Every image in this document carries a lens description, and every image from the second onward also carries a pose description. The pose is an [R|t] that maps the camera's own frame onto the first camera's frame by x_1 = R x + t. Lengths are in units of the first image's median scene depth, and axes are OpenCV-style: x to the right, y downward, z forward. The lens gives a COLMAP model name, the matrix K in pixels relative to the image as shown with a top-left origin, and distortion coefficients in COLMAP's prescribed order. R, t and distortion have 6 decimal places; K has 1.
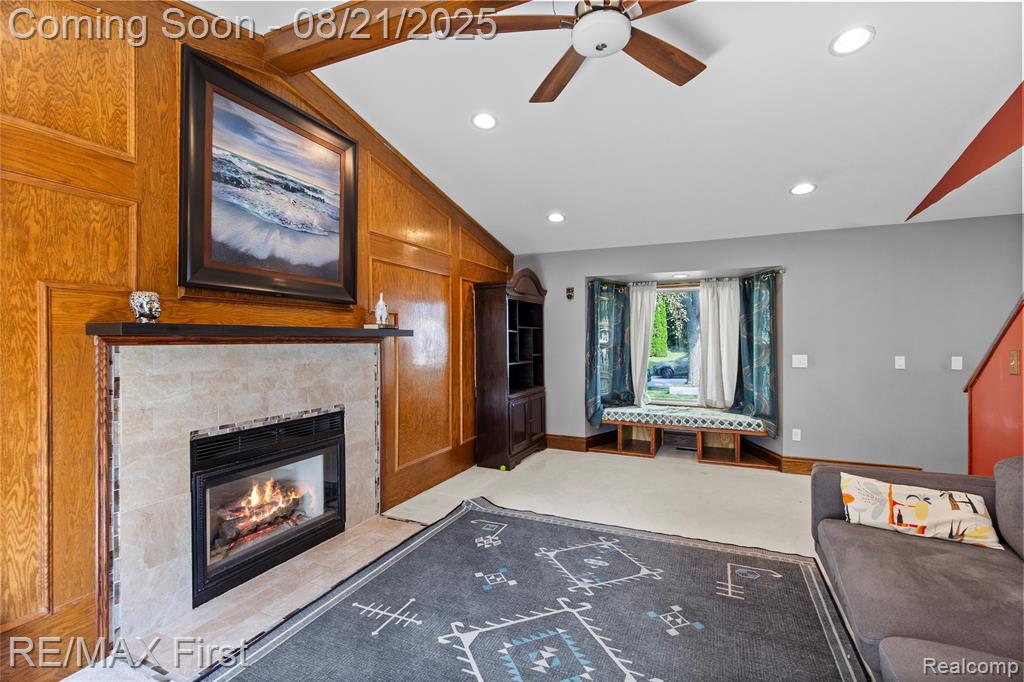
lens RADIAL K [[462.0, 0, 512.4], [0, 462.0, 339.9], [0, 0, 1]] dist [0.009178, -0.002114]
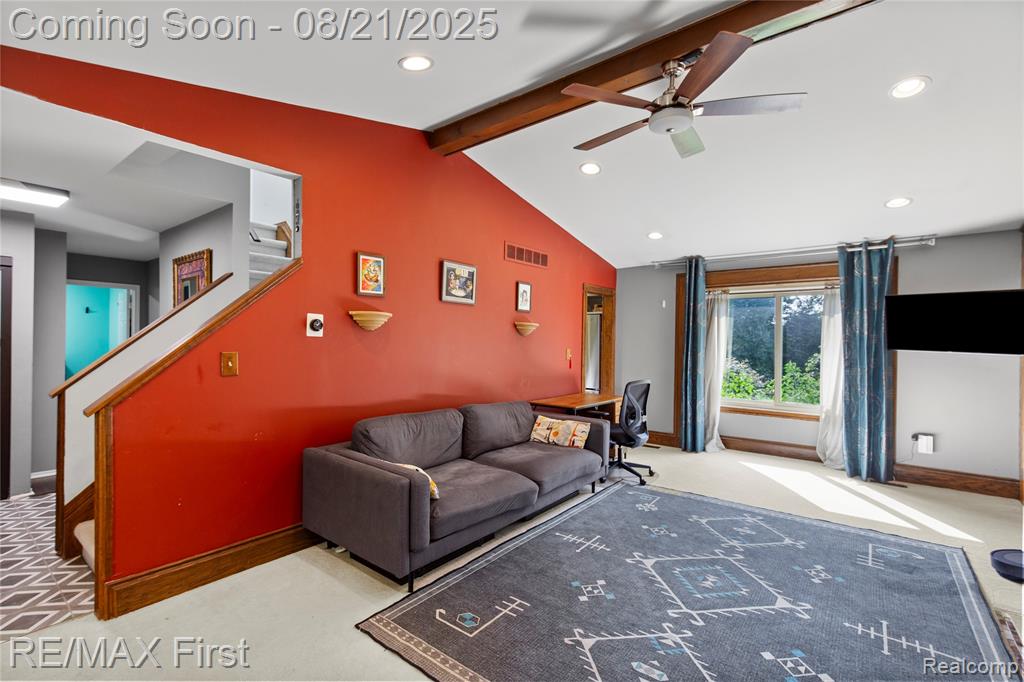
lens RADIAL K [[462.0, 0, 510.6], [0, 462.0, 335.7], [0, 0, 1]] dist [0.009178, -0.002114]
pose [[-0.969848, -0.005731, 0.243642, 0.222136], [-0.007559, 0.999950, -0.006568, -0.012459], [-0.243592, -0.008212, -0.969843, 1.775796]]
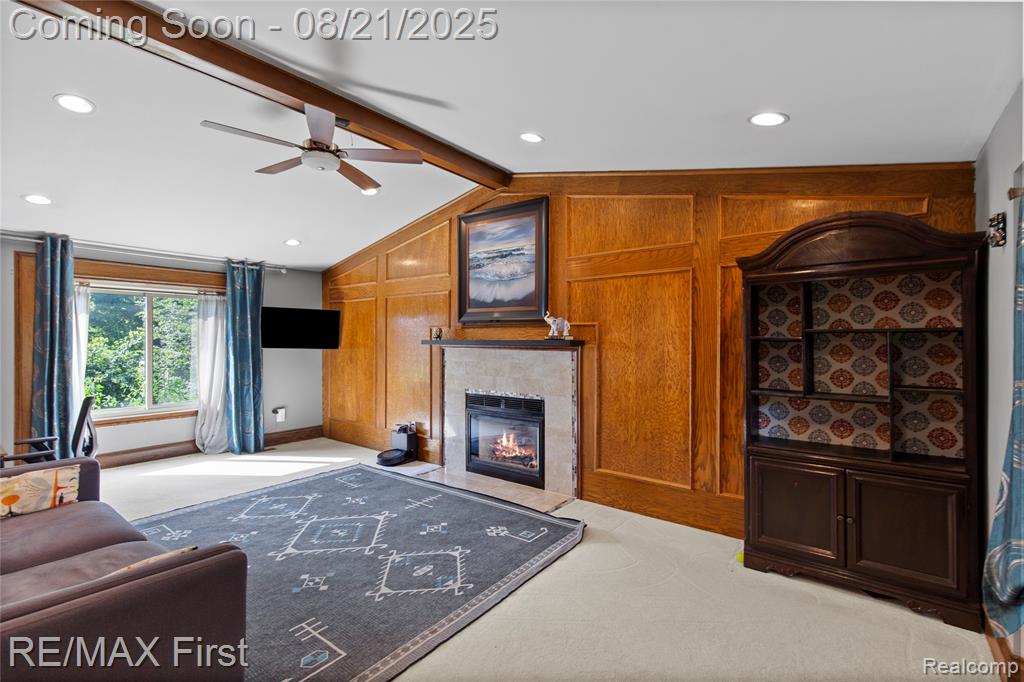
lens RADIAL K [[462.0, 0, 514.8], [0, 462.0, 341.0], [0, 0, 1]] dist [0.009178, -0.002114]
pose [[-0.233915, 0.005631, -0.972241, 1.160322], [-0.003147, 0.999974, 0.006549, -0.035599], [0.972252, 0.004592, -0.233891, 1.477577]]
